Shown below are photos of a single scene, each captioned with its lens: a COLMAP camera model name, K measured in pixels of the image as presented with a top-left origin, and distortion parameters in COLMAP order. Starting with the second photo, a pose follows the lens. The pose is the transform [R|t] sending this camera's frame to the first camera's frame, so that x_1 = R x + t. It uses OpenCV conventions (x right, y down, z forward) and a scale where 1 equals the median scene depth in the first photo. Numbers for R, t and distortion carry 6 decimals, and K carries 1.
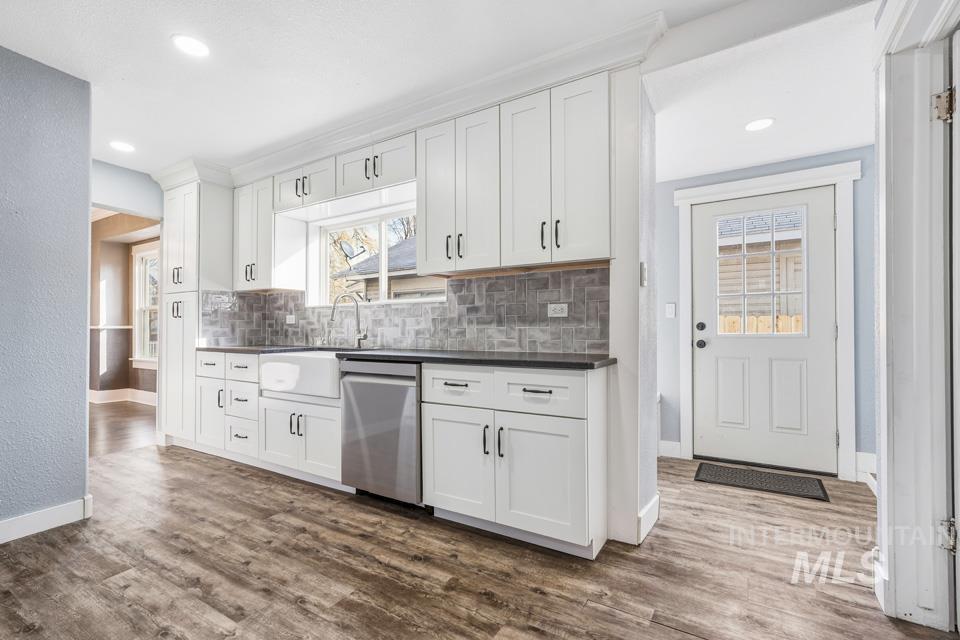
lens RADIAL K [[451.3, 0, 480.1], [0, 451.3, 331.1], [0, 0, 1]] dist [0.039705, 0.000530]
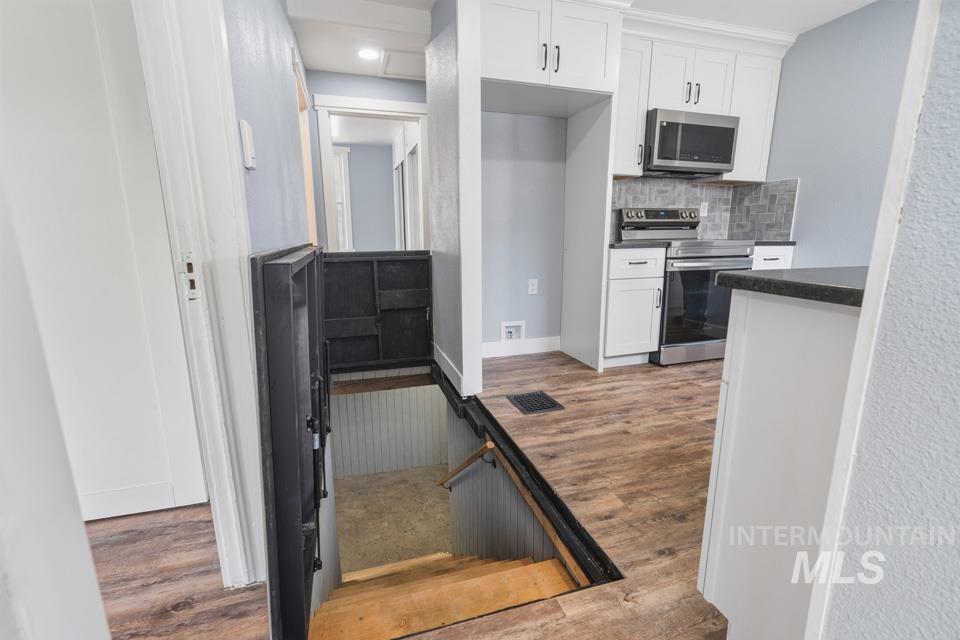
lens RADIAL K [[451.3, 0, 480.1], [0, 451.3, 331.1], [0, 0, 1]] dist [0.039705, 0.000530]
pose [[-0.671281, 0.156362, -0.724523, 0.571801], [-0.015871, 0.974239, 0.224959, 0.018791], [0.741033, 0.162509, -0.651506, 0.813123]]
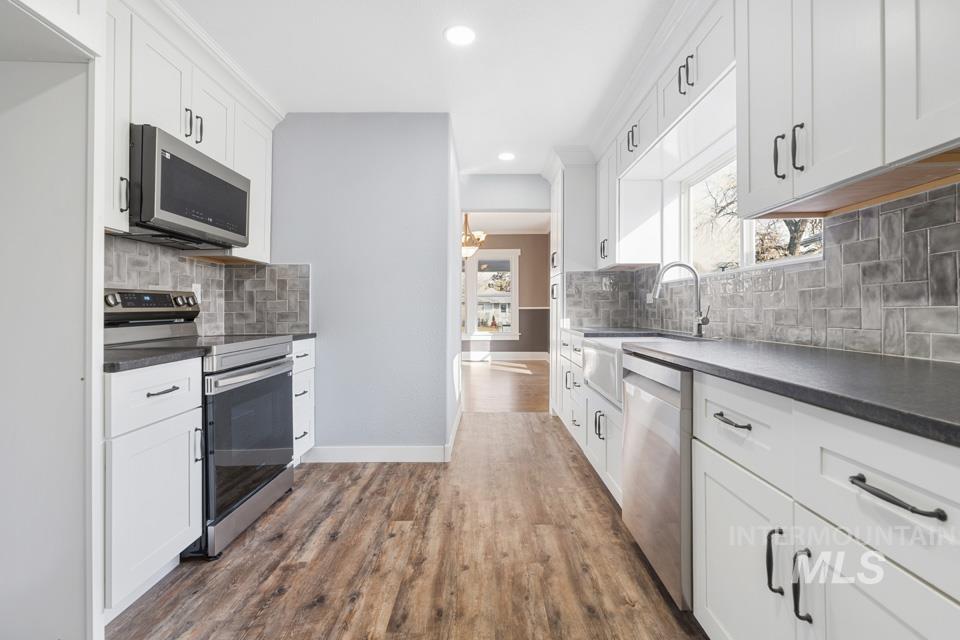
lens RADIAL K [[443.1, 0, 477.2], [0, 443.1, 308.6], [0, 0, 1]] dist [-0.003114, -0.000126]
pose [[0.513295, -0.001429, -0.858211, 0.187859], [-0.001953, 0.999994, -0.002832, -0.004517], [0.858210, 0.003130, 0.513289, 0.415826]]
